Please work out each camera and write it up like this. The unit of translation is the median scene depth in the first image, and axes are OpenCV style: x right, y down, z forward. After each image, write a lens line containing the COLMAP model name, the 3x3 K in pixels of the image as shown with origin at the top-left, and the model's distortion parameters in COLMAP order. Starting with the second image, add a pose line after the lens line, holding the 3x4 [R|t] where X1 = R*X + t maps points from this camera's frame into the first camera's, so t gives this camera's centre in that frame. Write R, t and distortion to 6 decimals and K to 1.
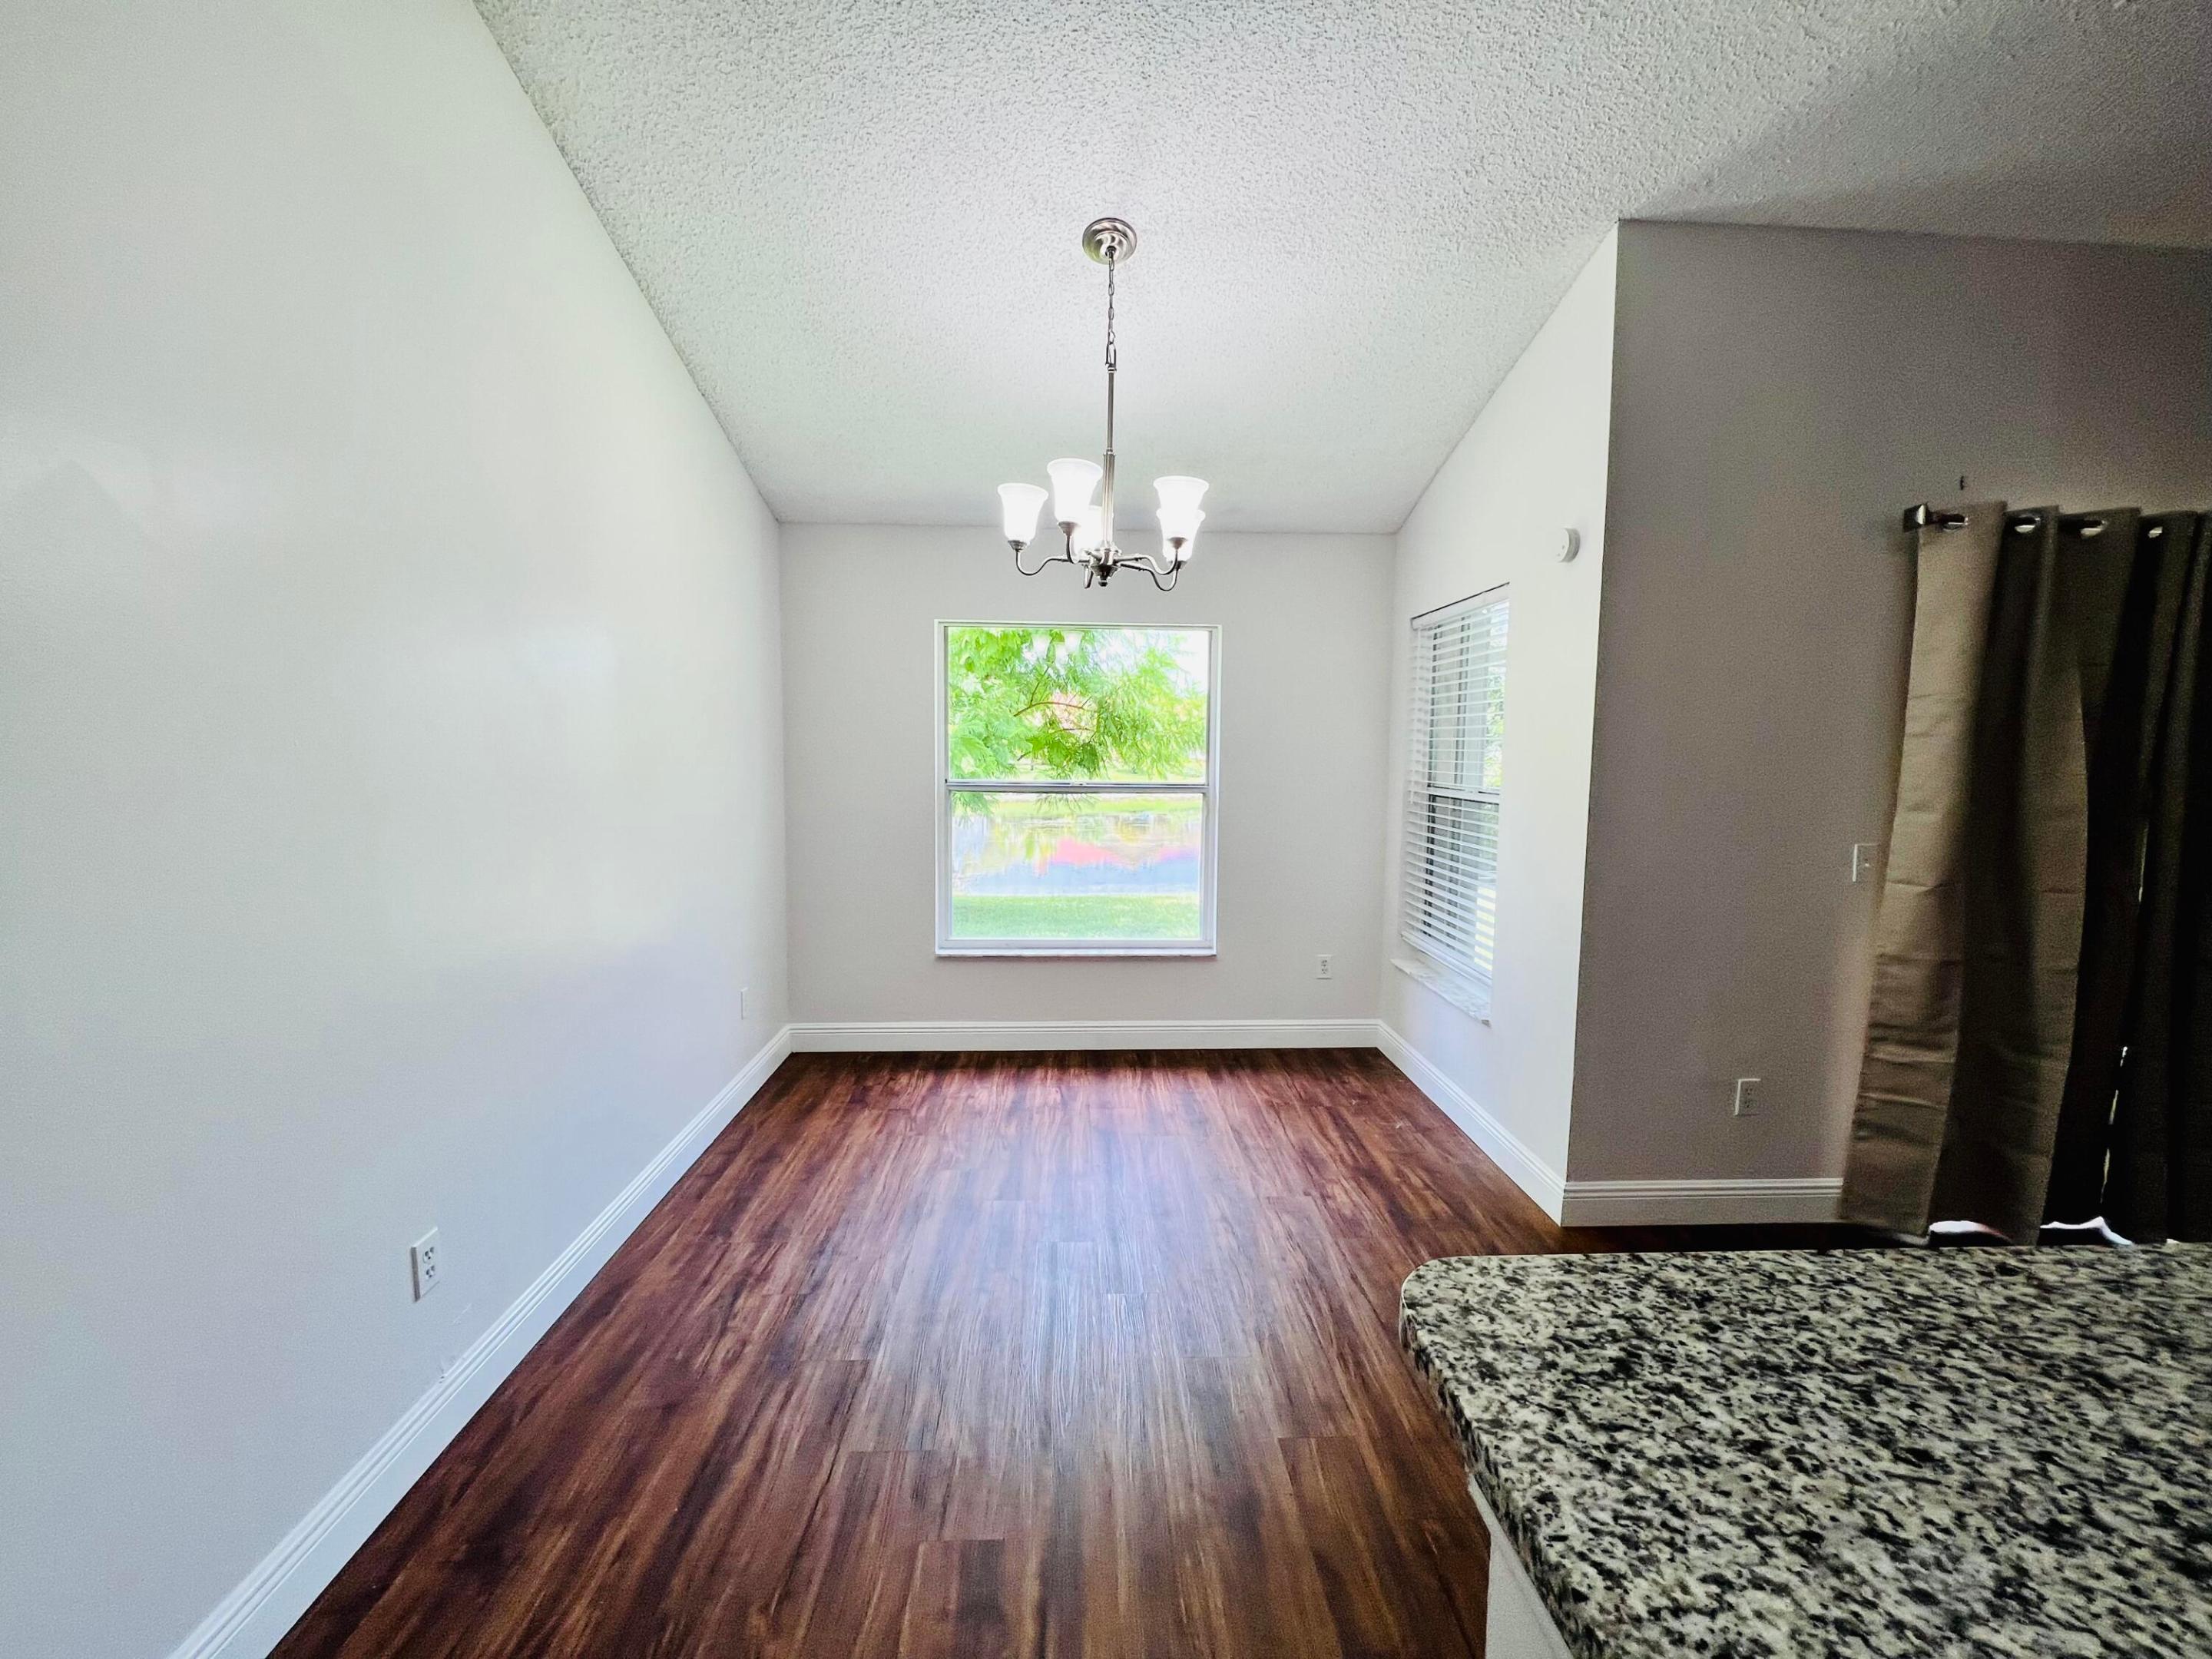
lens RADIAL K [[887.8, 0, 1107.6], [0, 887.8, 824.5], [0, 0, 1]] dist [-0.003953, 0.001355]
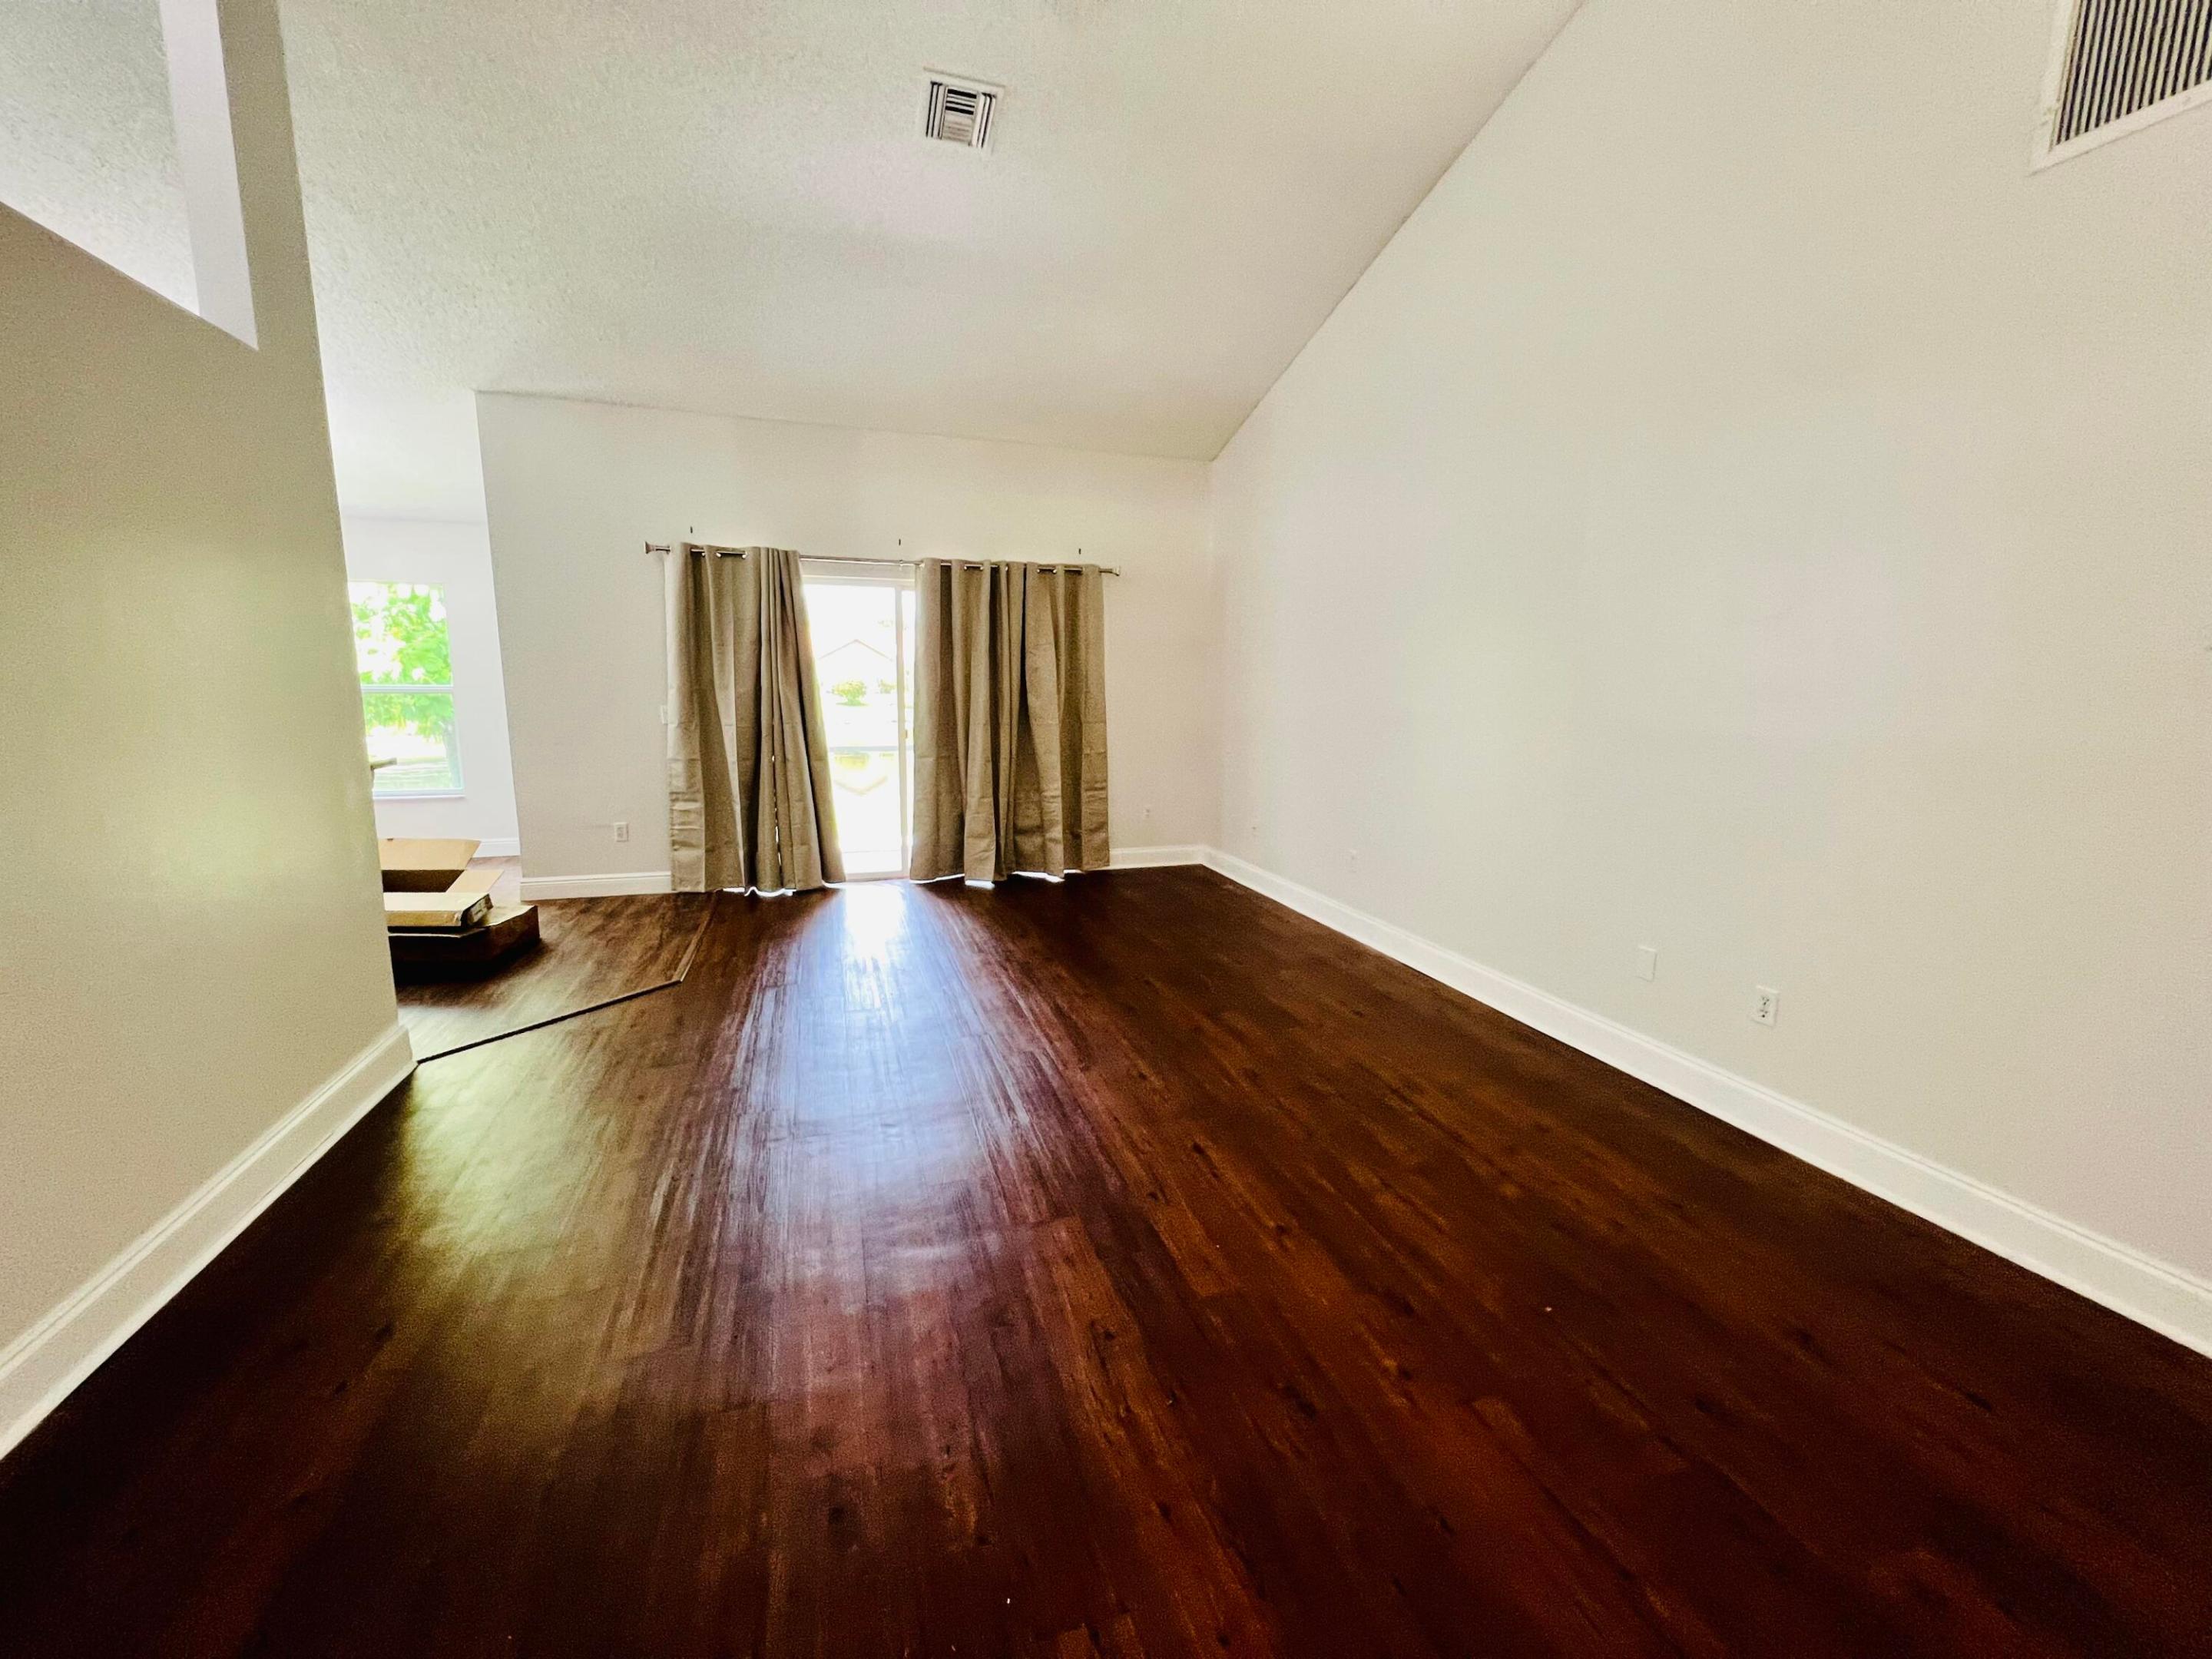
lens RADIAL K [[909.0, 0, 1106.0], [0, 909.0, 829.5], [0, 0, 1]] dist [-0.000200, -0.000023]
pose [[0.967406, -0.039137, 0.250187, 0.966031], [0.020252, 0.996777, 0.077621, 0.122820], [-0.252418, -0.070024, 0.965081, -0.975261]]
